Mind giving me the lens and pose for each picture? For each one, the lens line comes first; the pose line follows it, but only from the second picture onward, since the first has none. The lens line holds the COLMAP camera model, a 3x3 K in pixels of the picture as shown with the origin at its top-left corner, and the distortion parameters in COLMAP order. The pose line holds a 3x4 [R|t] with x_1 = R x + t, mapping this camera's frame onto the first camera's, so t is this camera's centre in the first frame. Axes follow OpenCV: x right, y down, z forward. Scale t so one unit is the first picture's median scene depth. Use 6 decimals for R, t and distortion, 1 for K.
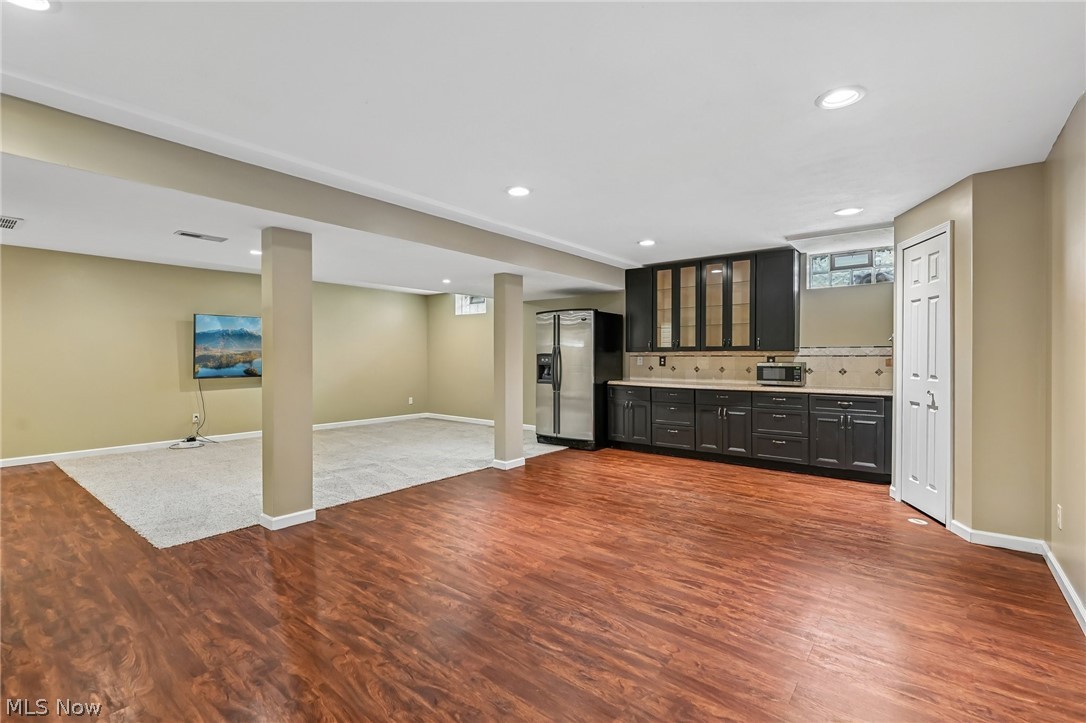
lens RADIAL K [[486.7, 0, 546.6], [0, 486.7, 365.5], [0, 0, 1]] dist [-0.002641, -0.001546]
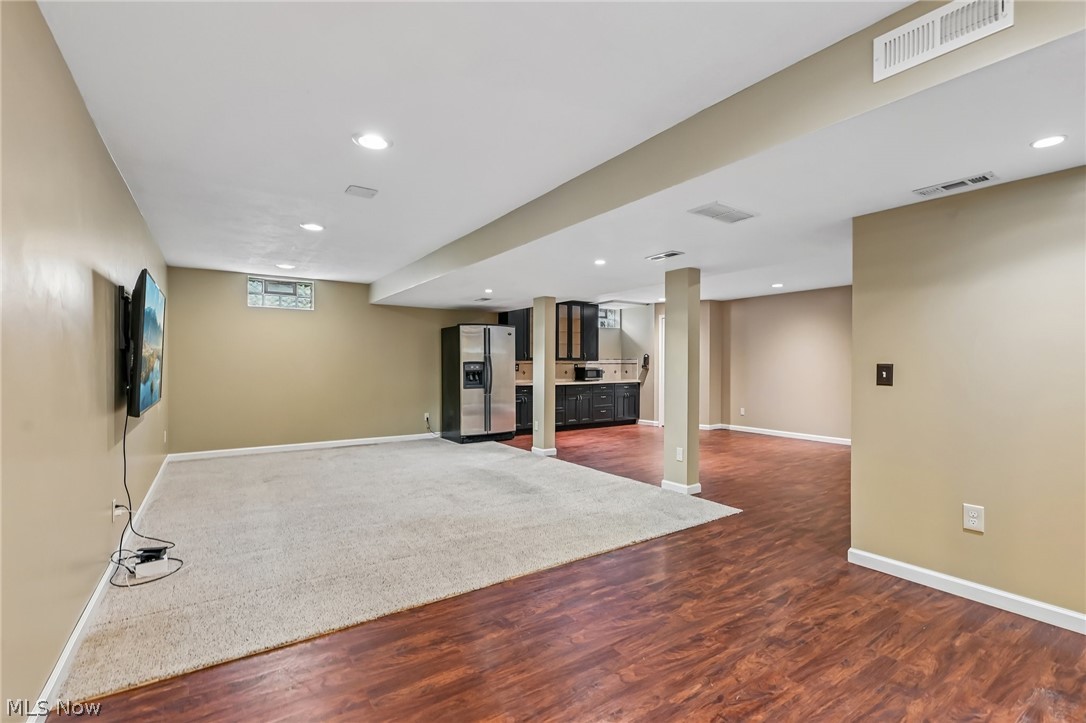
lens RADIAL K [[486.7, 0, 546.6], [0, 486.7, 365.5], [0, 0, 1]] dist [-0.002641, -0.001546]
pose [[0.295039, -0.002437, 0.955482, -1.115673], [0.016912, 0.999853, -0.002672, -0.010289], [-0.955336, 0.016947, 0.295037, 0.561797]]
